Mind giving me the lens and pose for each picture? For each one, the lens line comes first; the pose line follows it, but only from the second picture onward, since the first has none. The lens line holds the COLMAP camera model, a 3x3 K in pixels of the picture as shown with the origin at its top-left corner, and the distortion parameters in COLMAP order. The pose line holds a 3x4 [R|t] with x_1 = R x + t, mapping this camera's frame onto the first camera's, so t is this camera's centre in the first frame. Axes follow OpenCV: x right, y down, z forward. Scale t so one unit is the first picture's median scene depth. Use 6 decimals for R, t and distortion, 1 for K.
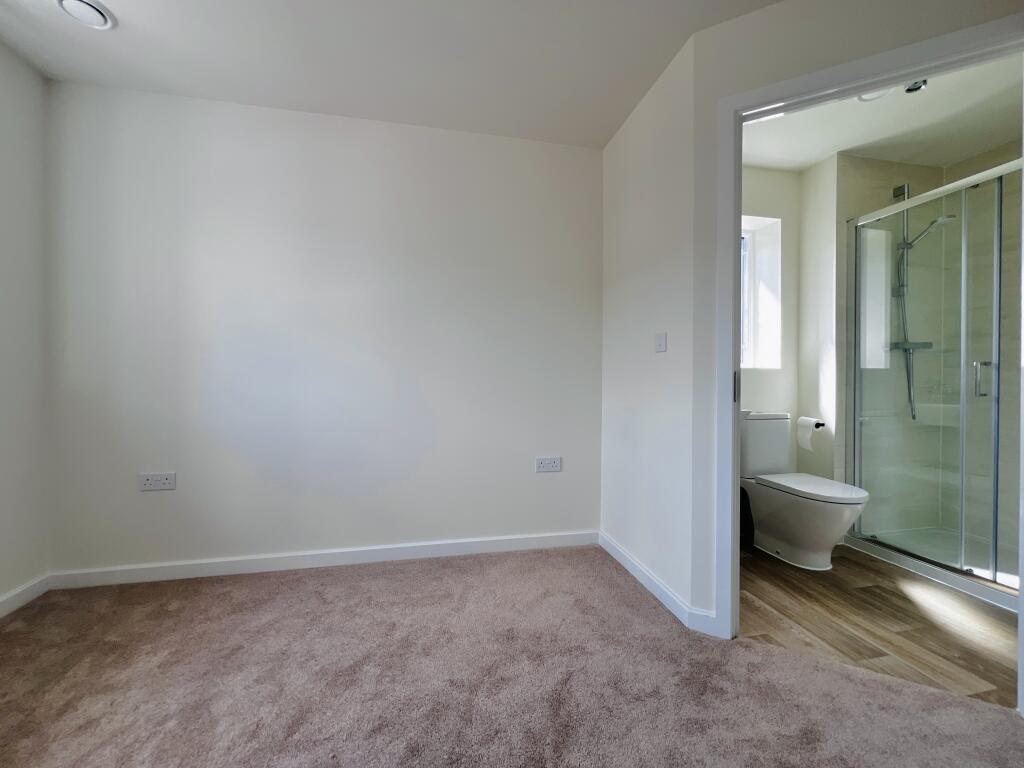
lens RADIAL K [[405.6, 0, 510.7], [0, 405.6, 381.7], [0, 0, 1]] dist [-0.002346, 0.000693]
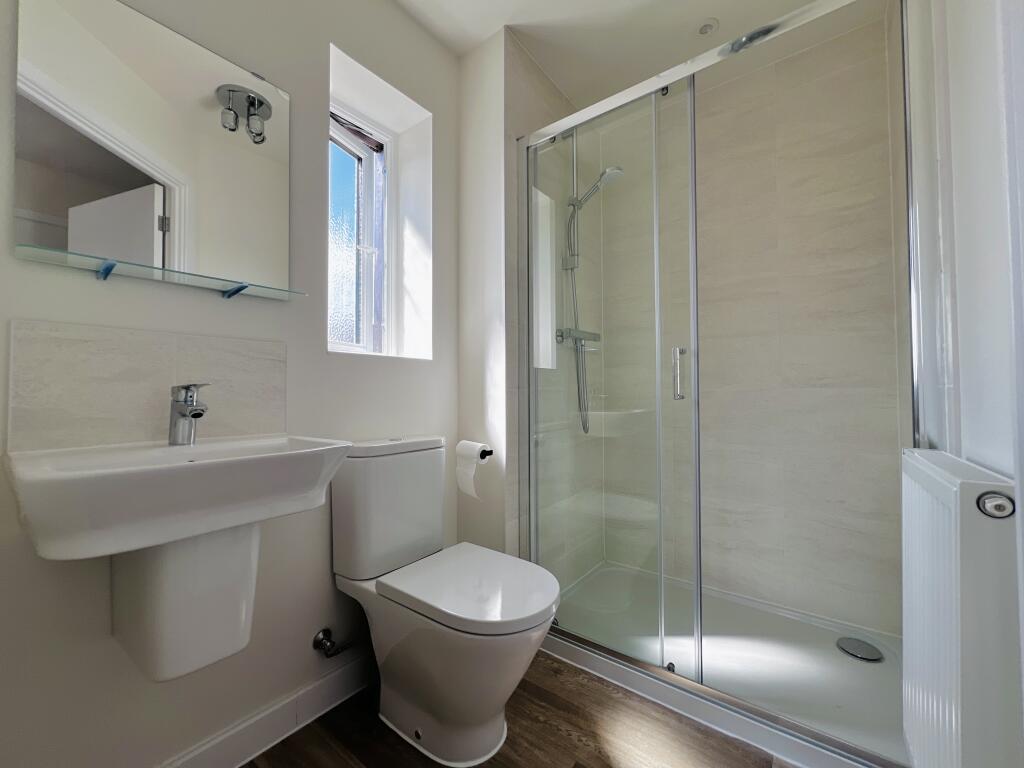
lens RADIAL K [[406.3, 0, 513.0], [0, 406.3, 387.3], [0, 0, 1]] dist [0.001493, -0.000143]
pose [[0.761715, 0.002748, 0.647906, 0.396771], [0.011216, 0.999785, -0.017427, 0.019284], [-0.647815, 0.020542, 0.761521, 0.506152]]
